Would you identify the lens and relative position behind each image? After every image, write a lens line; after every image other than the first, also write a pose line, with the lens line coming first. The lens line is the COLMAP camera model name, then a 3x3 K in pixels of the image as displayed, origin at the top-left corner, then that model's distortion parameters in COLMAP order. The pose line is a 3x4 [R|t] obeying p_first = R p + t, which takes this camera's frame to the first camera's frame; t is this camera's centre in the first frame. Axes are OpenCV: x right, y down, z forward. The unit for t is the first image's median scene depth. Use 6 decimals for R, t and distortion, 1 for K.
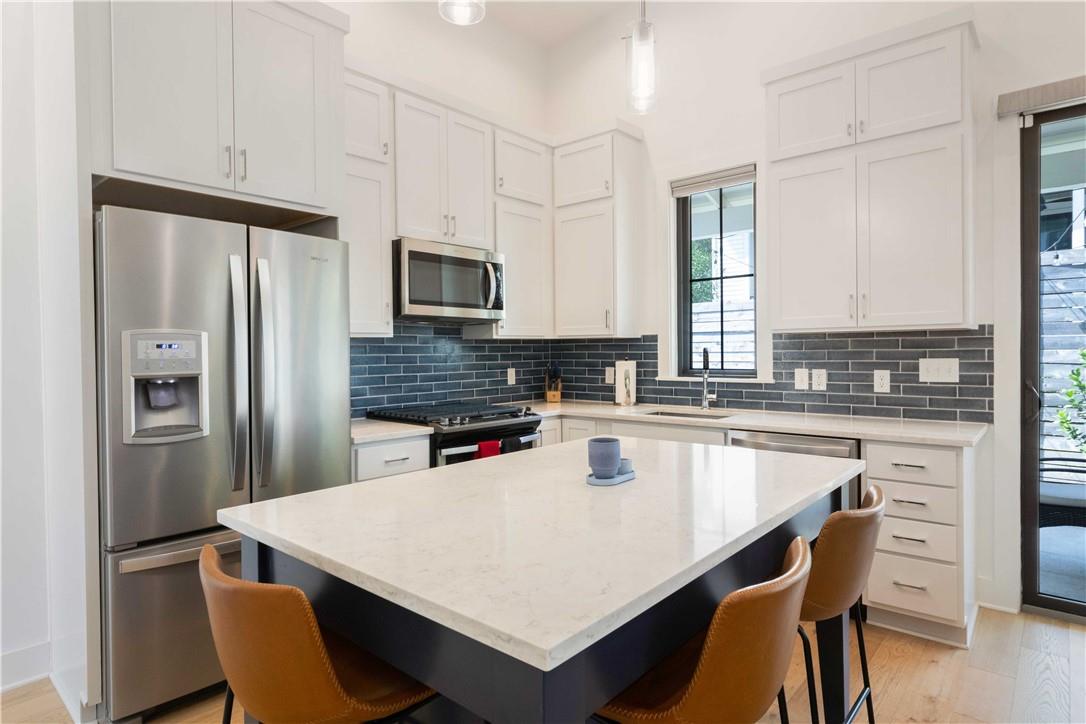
lens RADIAL K [[595.0, 0, 538.3], [0, 595.0, 357.1], [0, 0, 1]] dist [-0.006055, 0.006835]
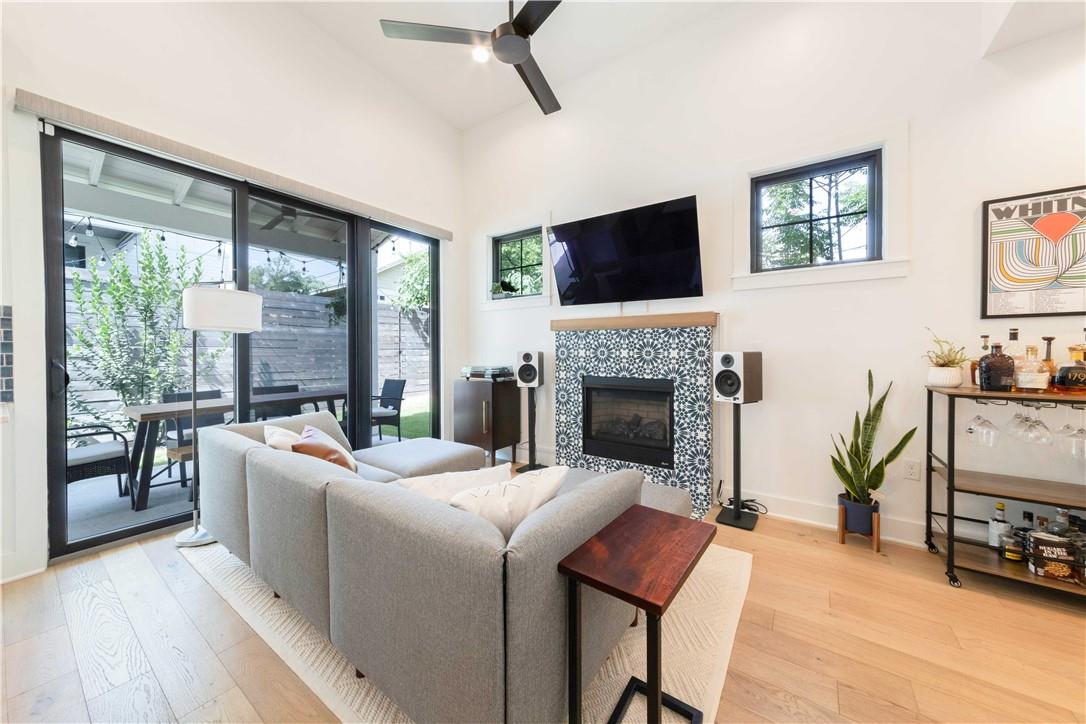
lens RADIAL K [[384.3, 0, 537.8], [0, 384.3, 355.1], [0, 0, 1]] dist [-0.000183, 0.002372]
pose [[-0.101658, -0.001345, 0.994818, -0.001752], [0.014738, 0.999887, 0.002858, 0.033955], [-0.994710, 0.014952, -0.101627, 0.126419]]
